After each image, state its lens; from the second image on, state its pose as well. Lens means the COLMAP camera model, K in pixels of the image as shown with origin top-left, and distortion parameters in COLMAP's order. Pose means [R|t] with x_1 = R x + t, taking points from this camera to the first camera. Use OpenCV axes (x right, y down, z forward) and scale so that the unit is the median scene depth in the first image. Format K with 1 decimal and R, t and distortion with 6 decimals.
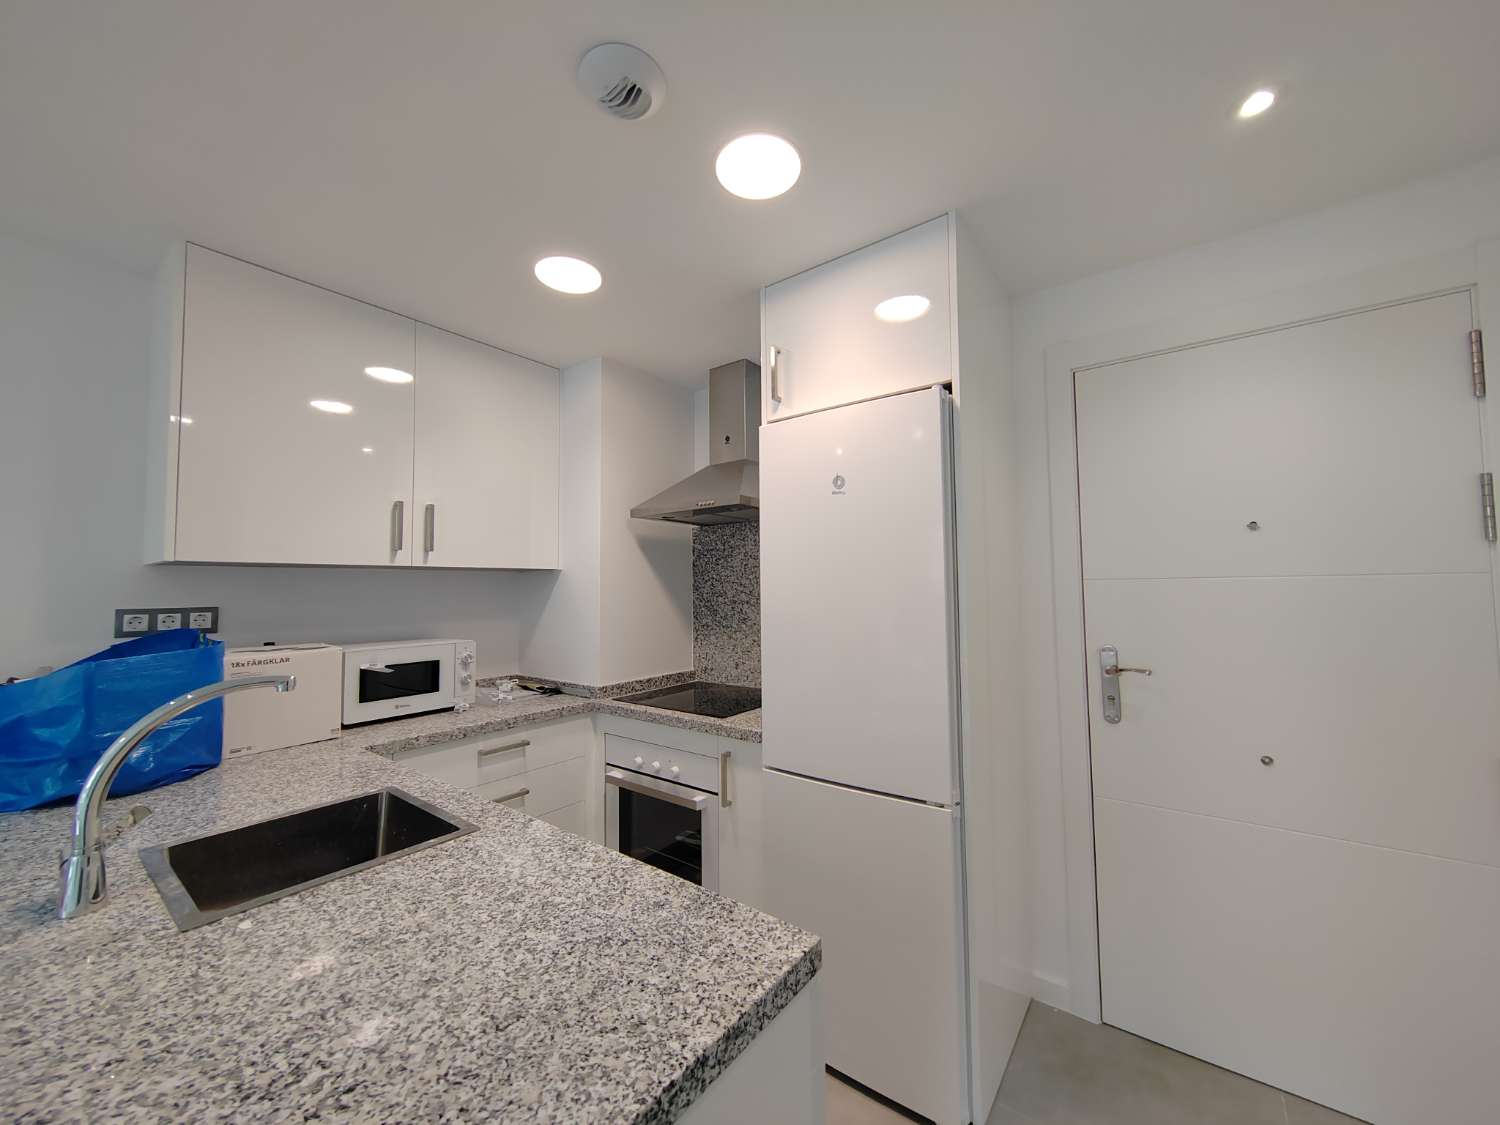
lens RADIAL K [[572.1, 0, 750.0], [0, 572.1, 562.5], [0, 0, 1]] dist [0.002855, 0.000001]
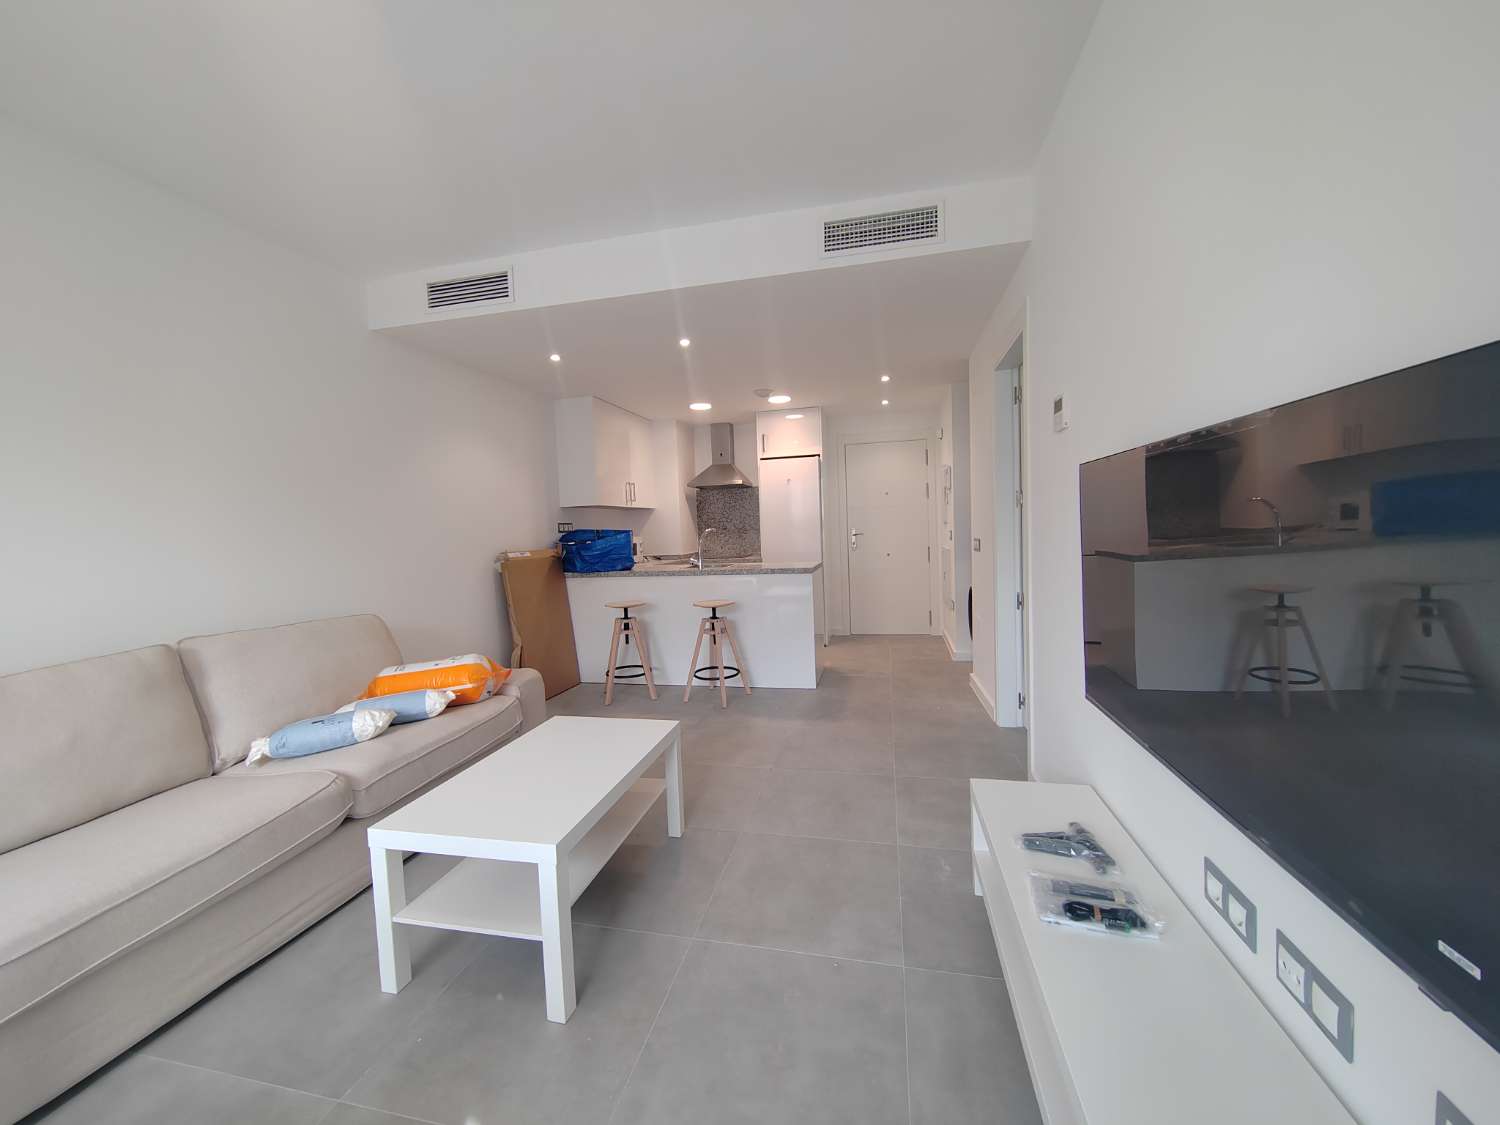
lens RADIAL K [[572.1, 0, 750.0], [0, 572.1, 562.5], [0, 0, 1]] dist [0.002855, 0.000001]
pose [[0.911883, -0.048239, 0.407605, -0.984788], [0.007230, 0.994803, 0.101557, -0.002965], [-0.410386, -0.089661, 0.907493, -1.369621]]
